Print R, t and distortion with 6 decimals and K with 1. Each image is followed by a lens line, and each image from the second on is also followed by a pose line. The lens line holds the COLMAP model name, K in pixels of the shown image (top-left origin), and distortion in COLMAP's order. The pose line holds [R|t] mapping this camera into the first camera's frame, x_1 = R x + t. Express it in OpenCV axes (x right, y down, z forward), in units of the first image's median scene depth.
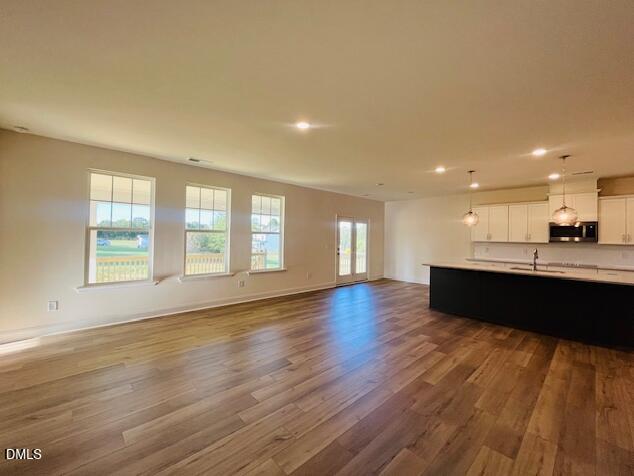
lens RADIAL K [[261.0, 0, 321.6], [0, 261.0, 232.4], [0, 0, 1]] dist [0.002578, -0.000623]
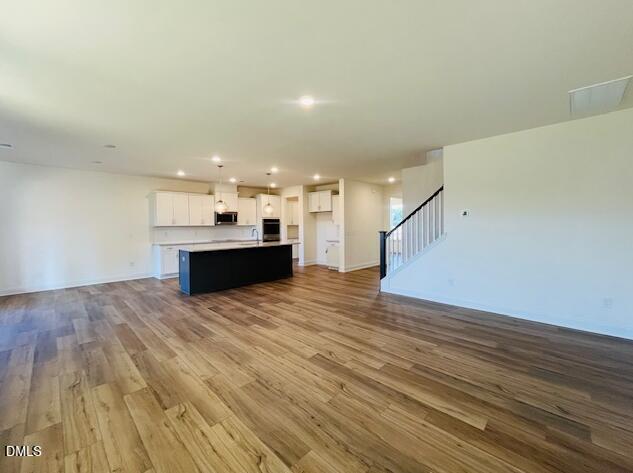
lens RADIAL K [[260.6, 0, 314.2], [0, 260.6, 227.2], [0, 0, 1]] dist [0.002578, -0.000623]
pose [[-0.034126, -0.025325, 0.999097, -0.573031], [-0.011889, 0.999618, 0.024932, 0.006665], [-0.999347, -0.011028, -0.034414, 0.570301]]
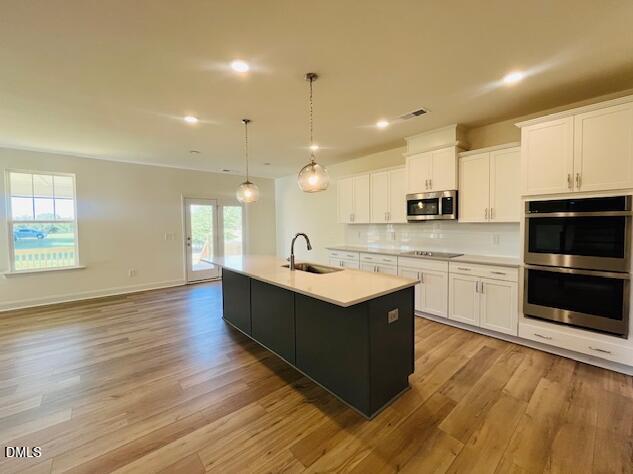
lens RADIAL K [[260.6, 0, 315.1], [0, 260.6, 232.4], [0, 0, 1]] dist [0.002578, -0.000623]
pose [[0.997766, -0.028347, -0.060498, 0.721586], [0.031463, 0.998193, 0.051190, 0.021456], [0.058938, -0.052979, 0.996855, 0.303061]]
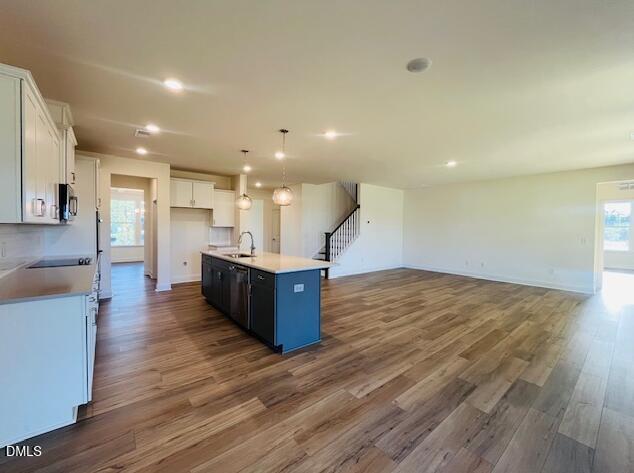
lens RADIAL K [[261.0, 0, 314.7], [0, 261.0, 232.7], [0, 0, 1]] dist [0.002578, -0.000623]
pose [[-0.996484, -0.023881, 0.080303, 0.388669], [-0.023522, 0.999709, 0.005420, 0.038196], [-0.080409, 0.003512, -0.996756, 1.600349]]
